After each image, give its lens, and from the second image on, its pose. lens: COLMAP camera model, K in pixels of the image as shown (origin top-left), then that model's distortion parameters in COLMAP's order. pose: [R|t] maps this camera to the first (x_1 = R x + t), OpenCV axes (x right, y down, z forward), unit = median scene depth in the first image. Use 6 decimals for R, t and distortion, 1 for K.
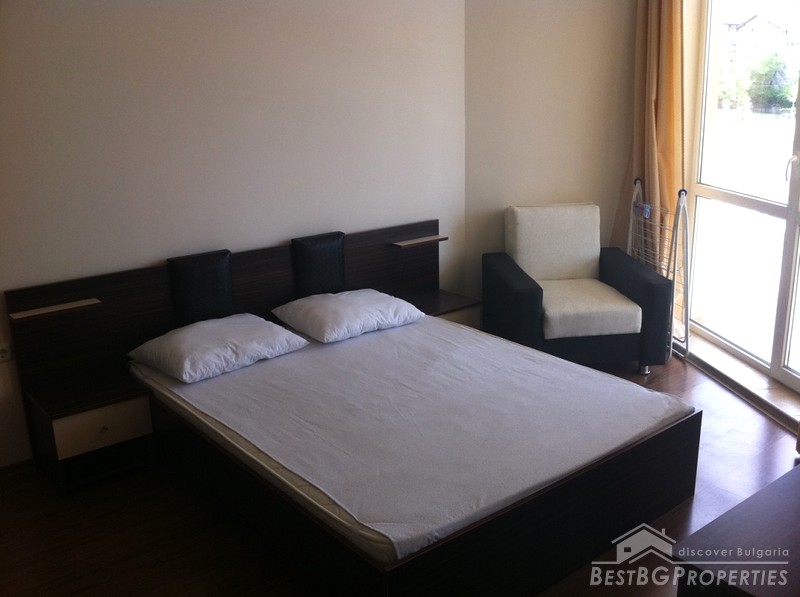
lens RADIAL K [[755.1, 0, 402.4], [0, 755.1, 304.6], [0, 0, 1]] dist [0.013016, -0.146539]
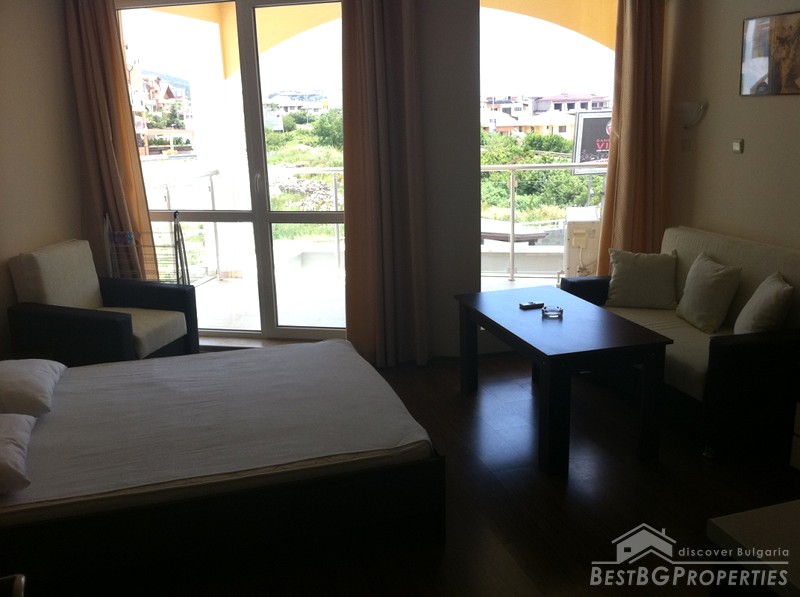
lens RADIAL K [[755.1, 0, 402.4], [0, 755.1, 304.6], [0, 0, 1]] dist [0.013016, -0.146539]
pose [[0.346563, -0.210419, 0.914121, -0.662370], [0.269038, 0.955870, 0.118031, -0.056726], [-0.898617, 0.205028, 0.387880, 0.230075]]
